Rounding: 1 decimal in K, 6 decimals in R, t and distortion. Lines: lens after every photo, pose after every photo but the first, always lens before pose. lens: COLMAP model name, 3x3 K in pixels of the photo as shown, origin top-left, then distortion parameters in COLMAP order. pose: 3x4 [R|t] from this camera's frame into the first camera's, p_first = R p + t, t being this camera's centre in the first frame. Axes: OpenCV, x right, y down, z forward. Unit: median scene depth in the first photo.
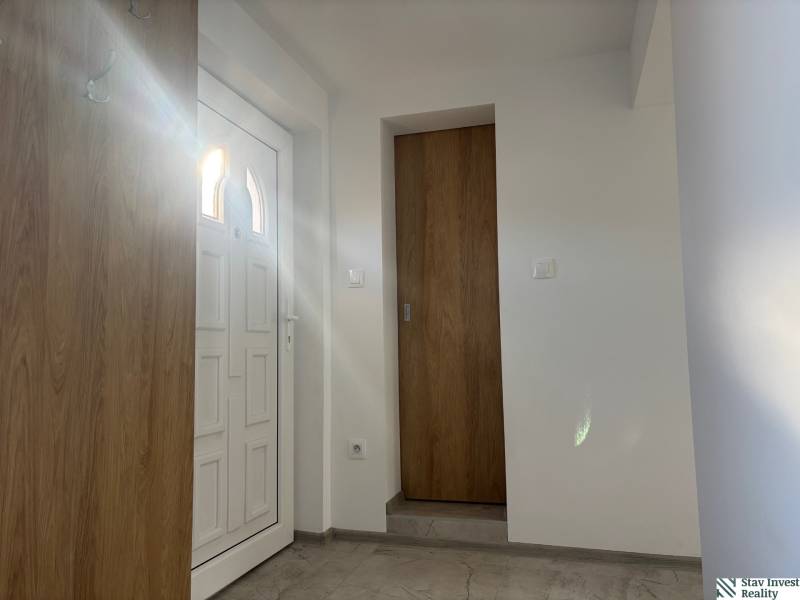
lens RADIAL K [[600.7, 0, 400.0], [0, 600.7, 300.0], [0, 0, 1]] dist [0.040279, -0.000783]
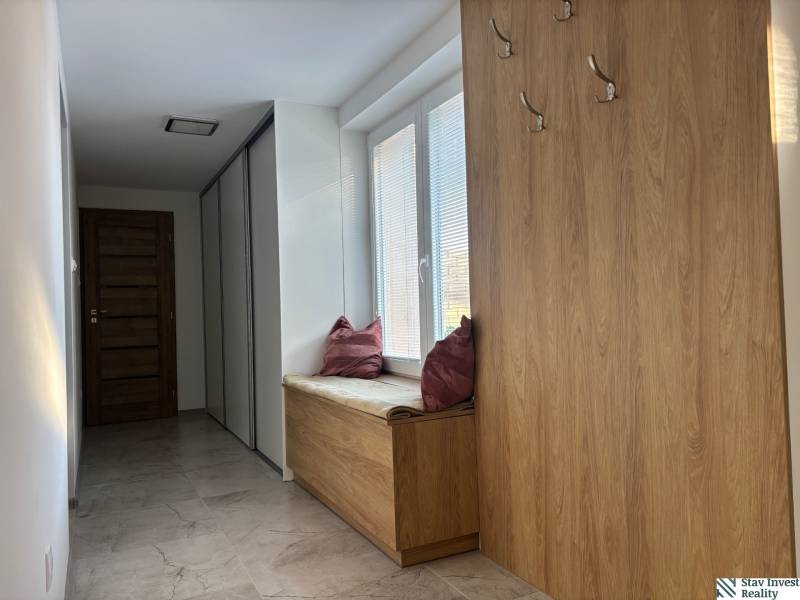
lens RADIAL K [[600.7, 0, 400.0], [0, 600.7, 300.0], [0, 0, 1]] dist [0.040279, -0.000783]
pose [[-0.704780, 0.026729, -0.708923, 0.567669], [0.103598, 0.992455, -0.065572, 0.069890], [0.701821, -0.119657, -0.702231, 1.470692]]
